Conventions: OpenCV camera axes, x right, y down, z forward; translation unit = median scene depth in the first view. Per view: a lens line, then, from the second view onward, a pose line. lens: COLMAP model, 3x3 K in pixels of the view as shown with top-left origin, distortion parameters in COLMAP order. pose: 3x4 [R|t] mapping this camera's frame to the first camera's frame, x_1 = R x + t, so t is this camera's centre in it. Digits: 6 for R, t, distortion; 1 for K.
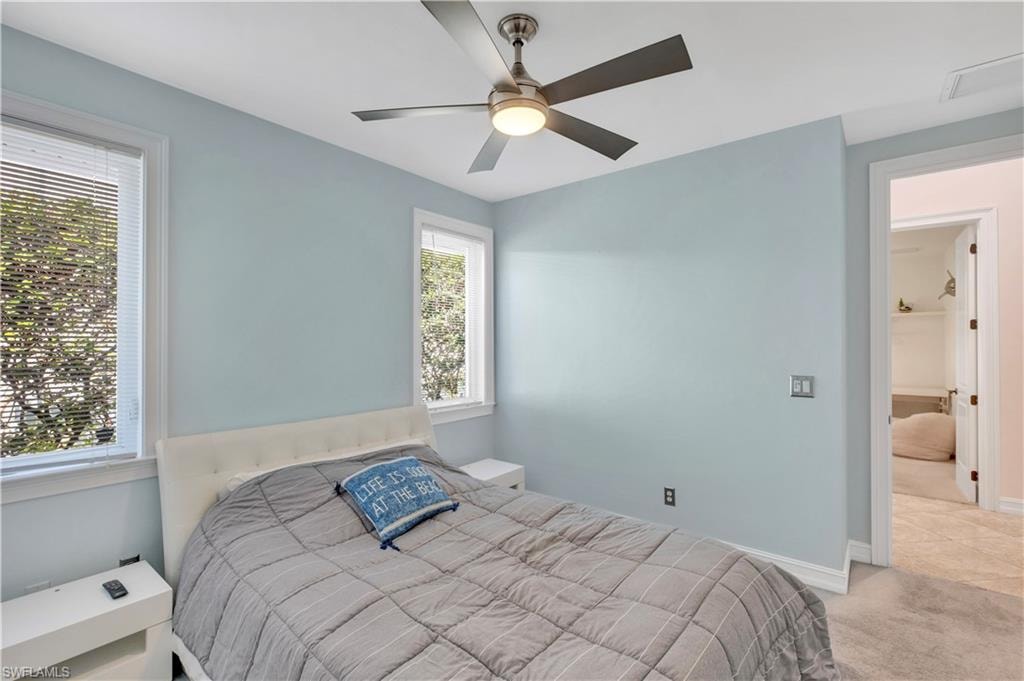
lens RADIAL K [[451.8, 0, 512.0], [0, 451.8, 340.5], [0, 0, 1]] dist [-0.000879, -0.000115]
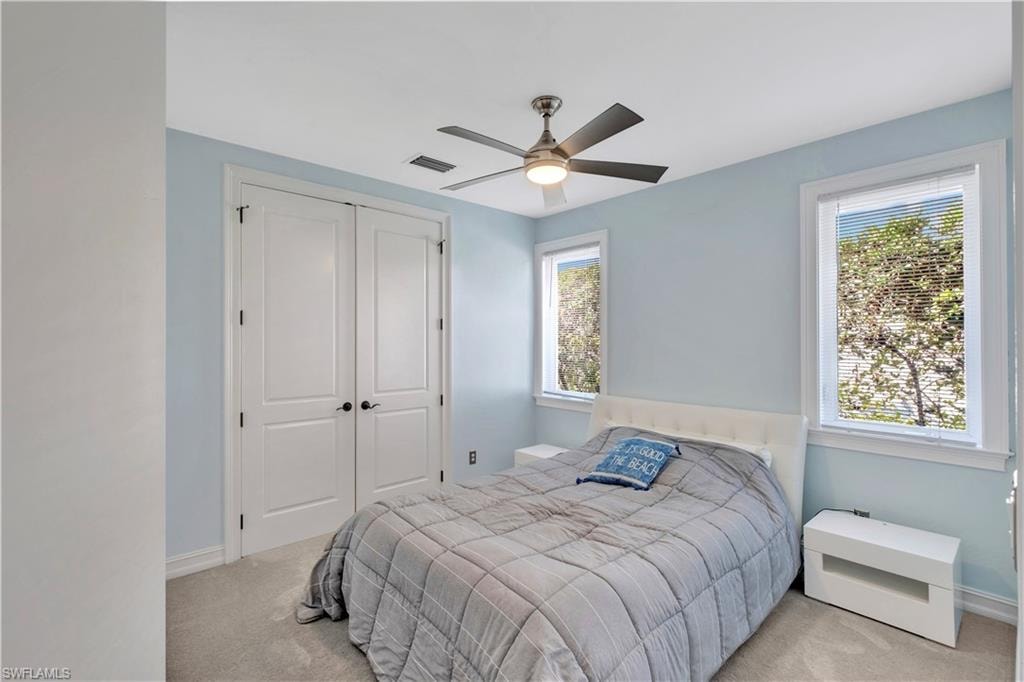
lens RADIAL K [[451.8, 0, 512.0], [0, 451.8, 341.0], [0, 0, 1]] dist [-0.000879, -0.000115]
pose [[-0.155440, -0.004693, -0.987834, 1.201781], [0.005100, 0.999972, -0.005553, 0.006142], [0.987832, -0.005901, -0.155411, 0.993598]]
